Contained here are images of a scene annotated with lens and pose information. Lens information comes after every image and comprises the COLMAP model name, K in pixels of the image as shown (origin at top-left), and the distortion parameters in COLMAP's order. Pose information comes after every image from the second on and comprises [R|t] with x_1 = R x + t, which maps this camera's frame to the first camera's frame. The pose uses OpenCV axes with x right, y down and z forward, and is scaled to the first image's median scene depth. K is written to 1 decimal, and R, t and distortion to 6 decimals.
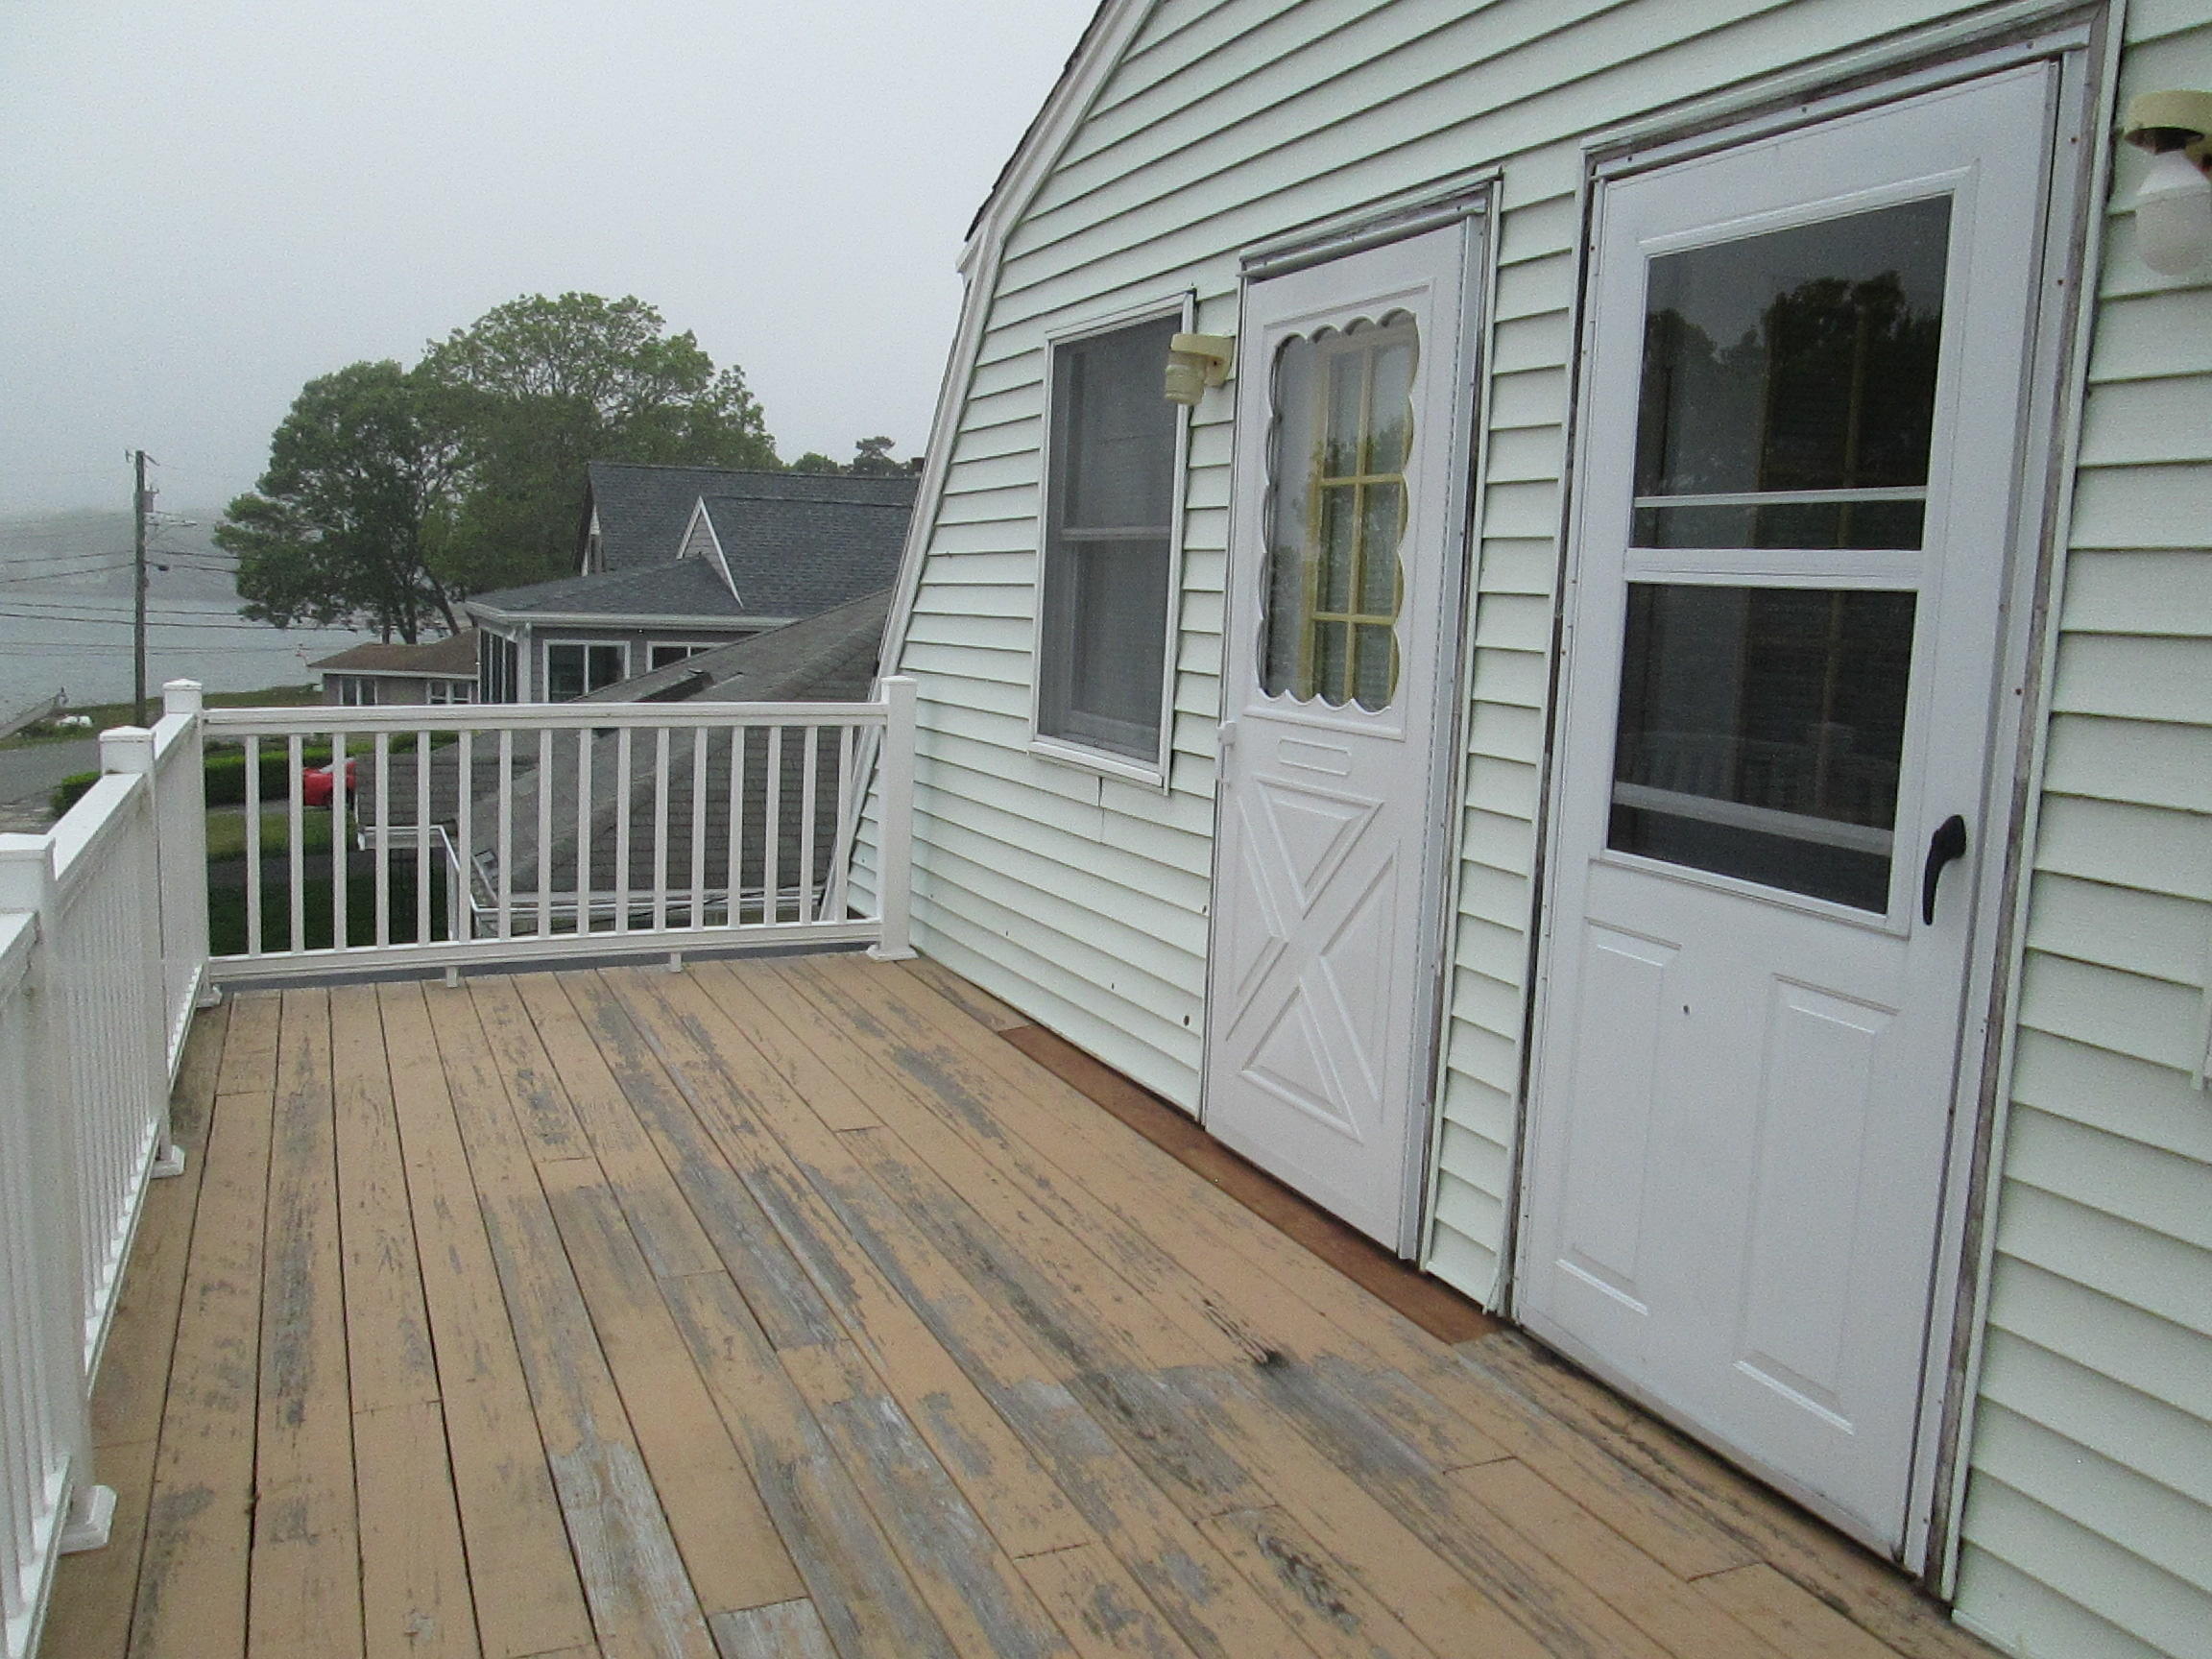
lens RADIAL K [[1860.4, 0, 1084.4], [0, 1860.4, 827.7], [0, 0, 1]] dist [-0.039993, 0.013610]
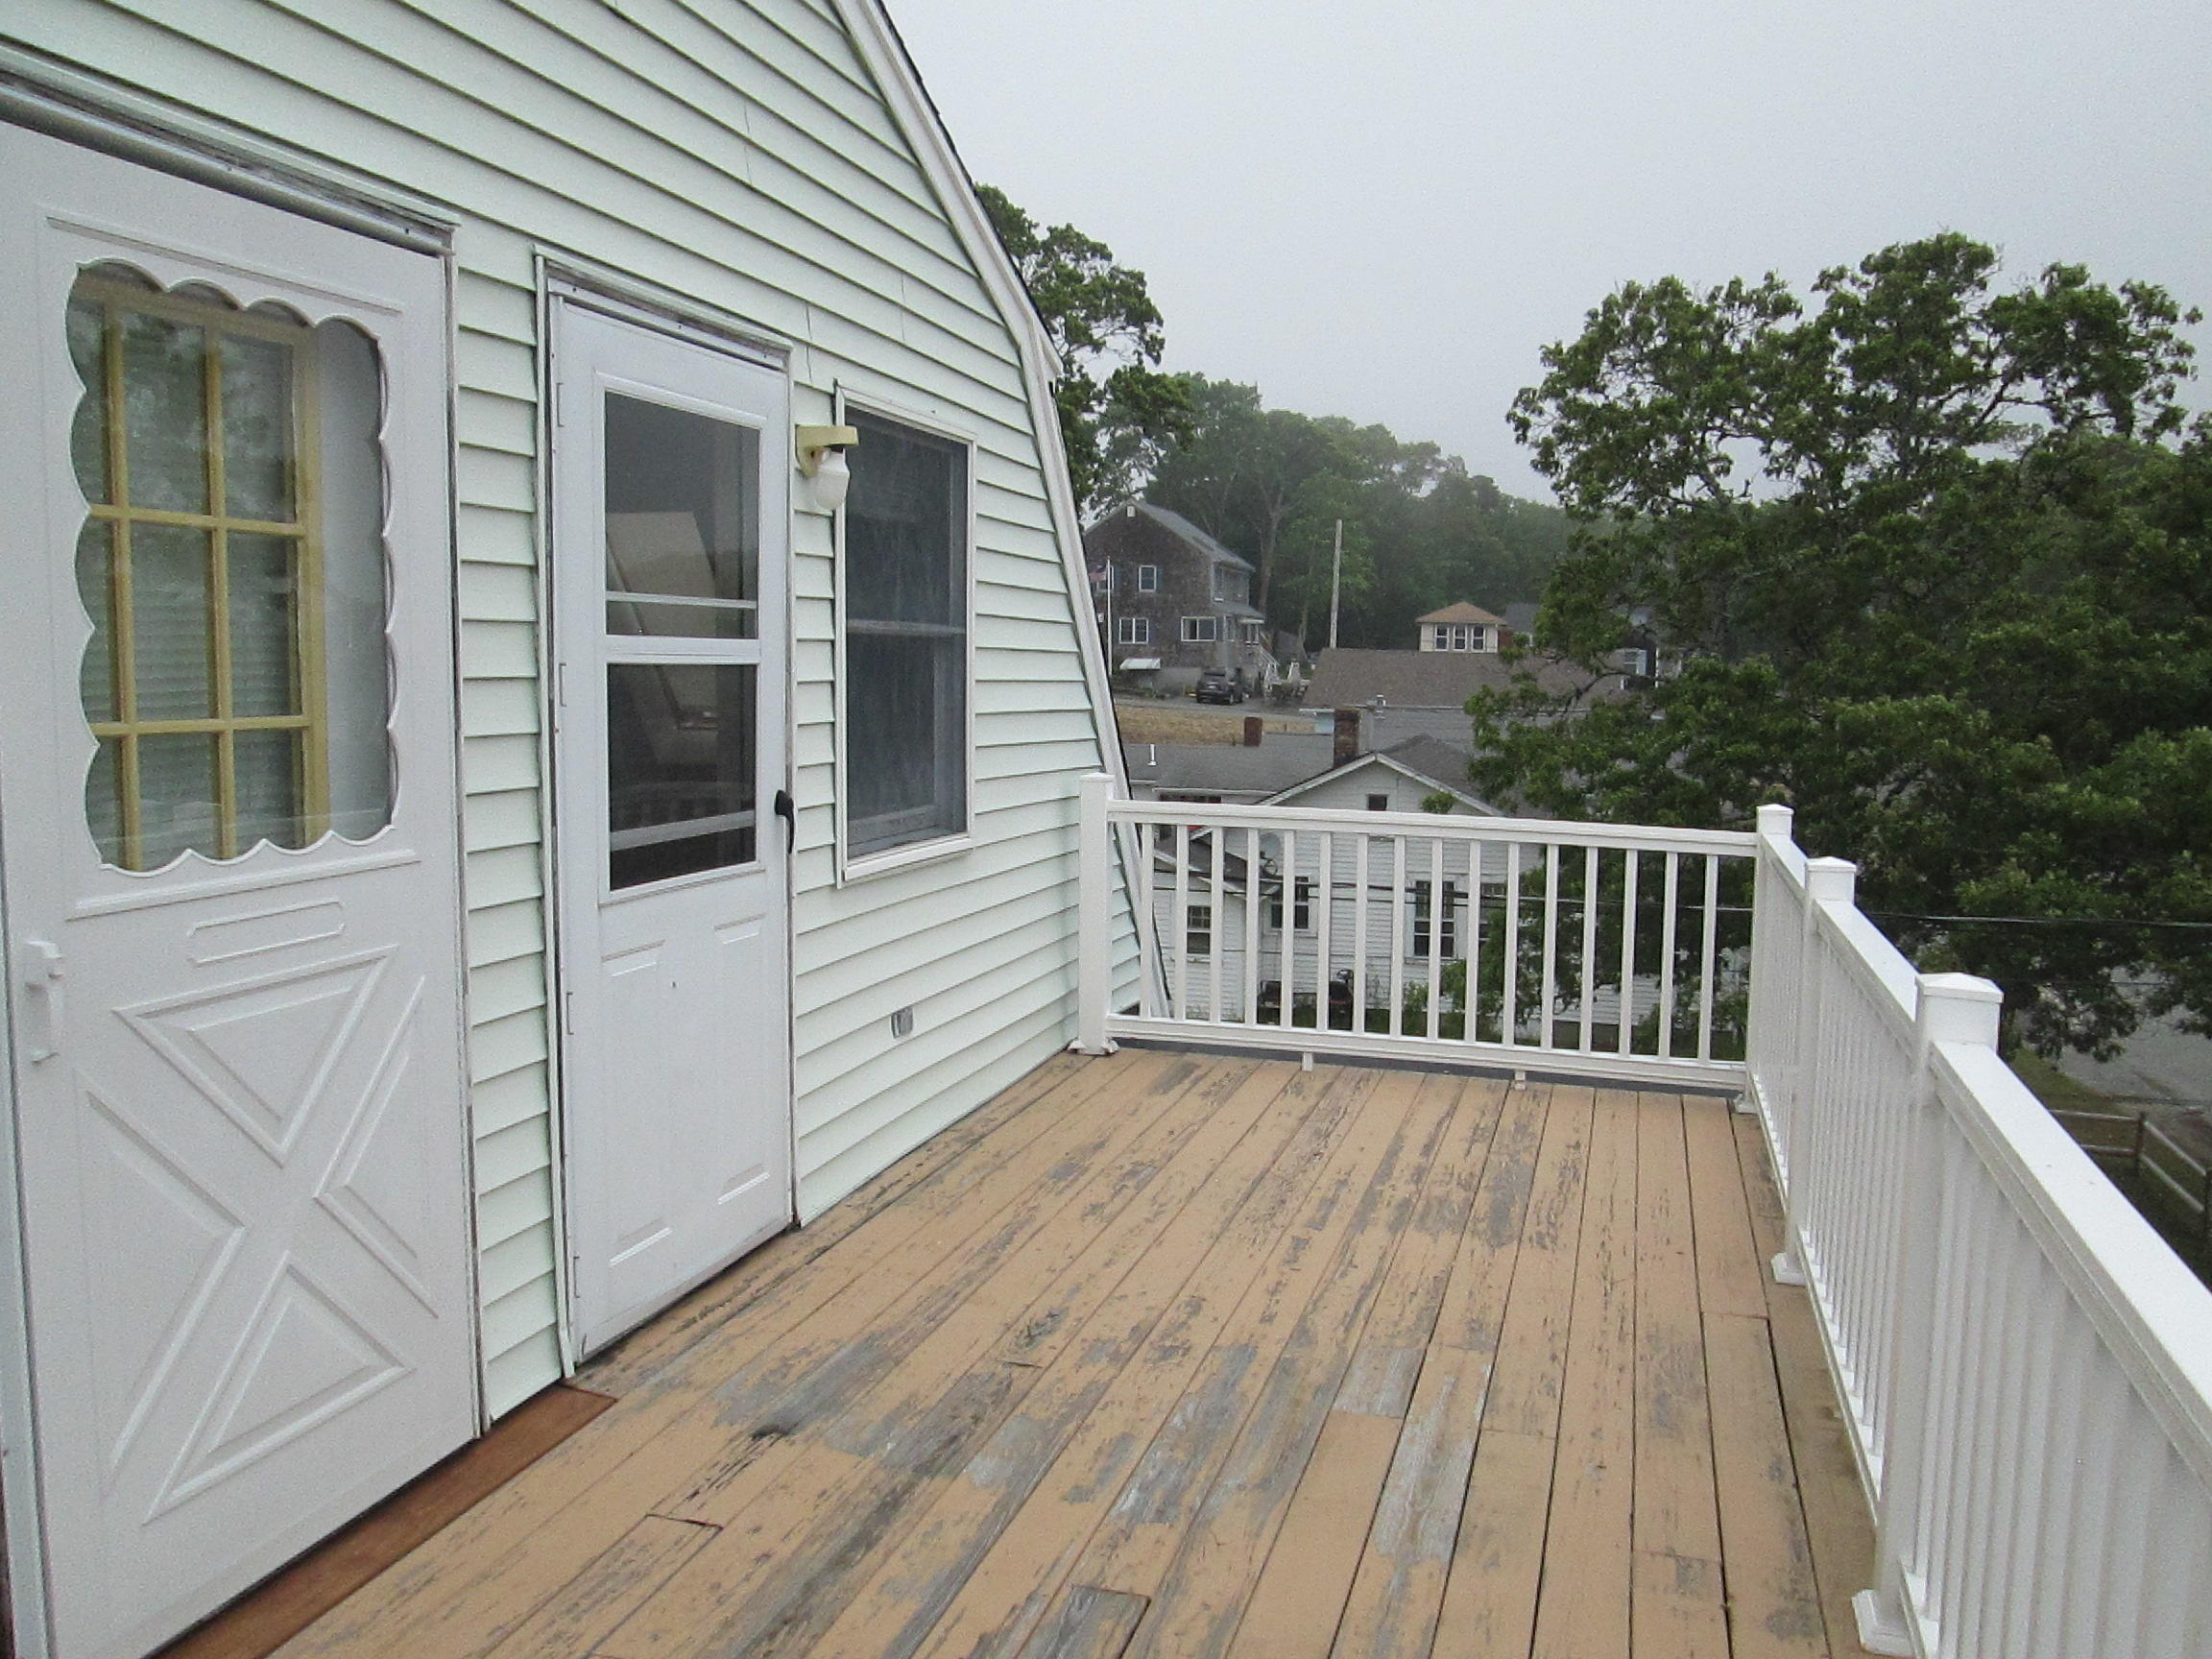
lens RADIAL K [[1860.4, 0, 1136.0], [0, 1860.4, 862.7], [0, 0, 1]] dist [-0.039993, 0.013610]
pose [[-0.788471, -0.109031, 0.605332, -0.695258], [0.044484, 0.971477, 0.232922, -0.268275], [-0.613462, 0.210580, -0.761131, 1.715924]]
